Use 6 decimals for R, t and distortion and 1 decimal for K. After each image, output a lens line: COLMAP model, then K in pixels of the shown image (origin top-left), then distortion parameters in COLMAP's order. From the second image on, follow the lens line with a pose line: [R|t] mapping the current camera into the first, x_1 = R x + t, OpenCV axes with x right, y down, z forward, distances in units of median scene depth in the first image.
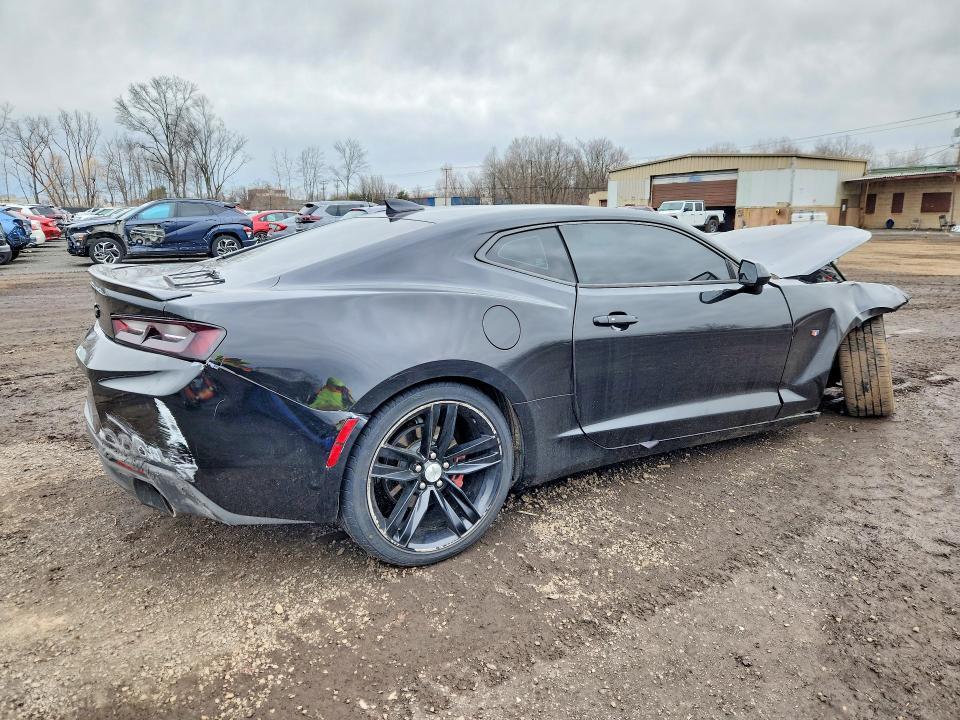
lens RADIAL K [[663.5, 0, 481.6], [0, 663.5, 358.0], [0, 0, 1]] dist [0.012261, -0.016410]
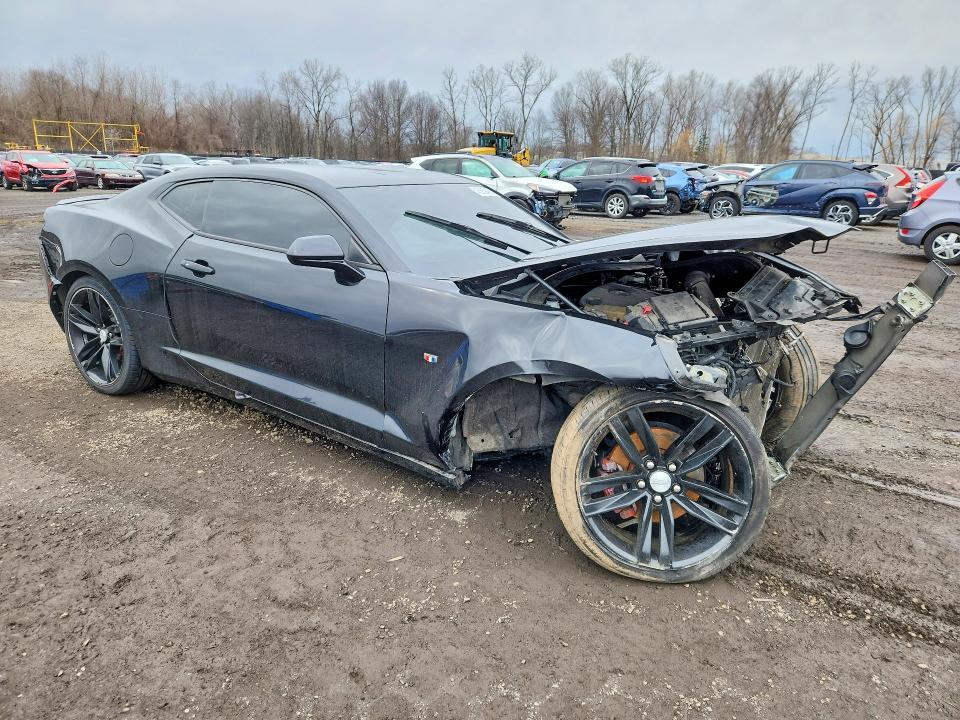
lens RADIAL K [[663.5, 0, 480.1], [0, 663.5, 362.8], [0, 0, 1]] dist [0.012261, -0.016410]
pose [[0.385990, 0.267865, -0.882757, 1.074919], [-0.214085, 0.956801, 0.196723, -0.170182], [0.897318, 0.113051, 0.426661, 0.726878]]
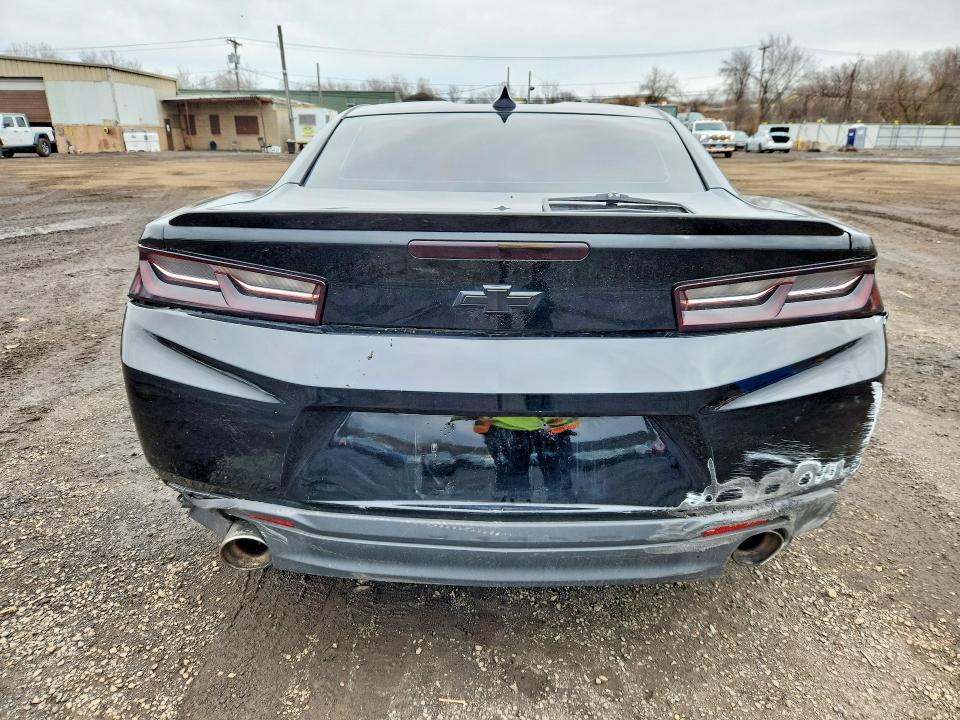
lens RADIAL K [[663.5, 0, 480.4], [0, 663.5, 360.0], [0, 0, 1]] dist [0.012261, -0.016410]
pose [[0.518276, -0.256350, 0.815889, -0.108949], [0.164592, 0.966082, 0.198986, -0.013701], [-0.839226, 0.031159, 0.542890, 0.087142]]
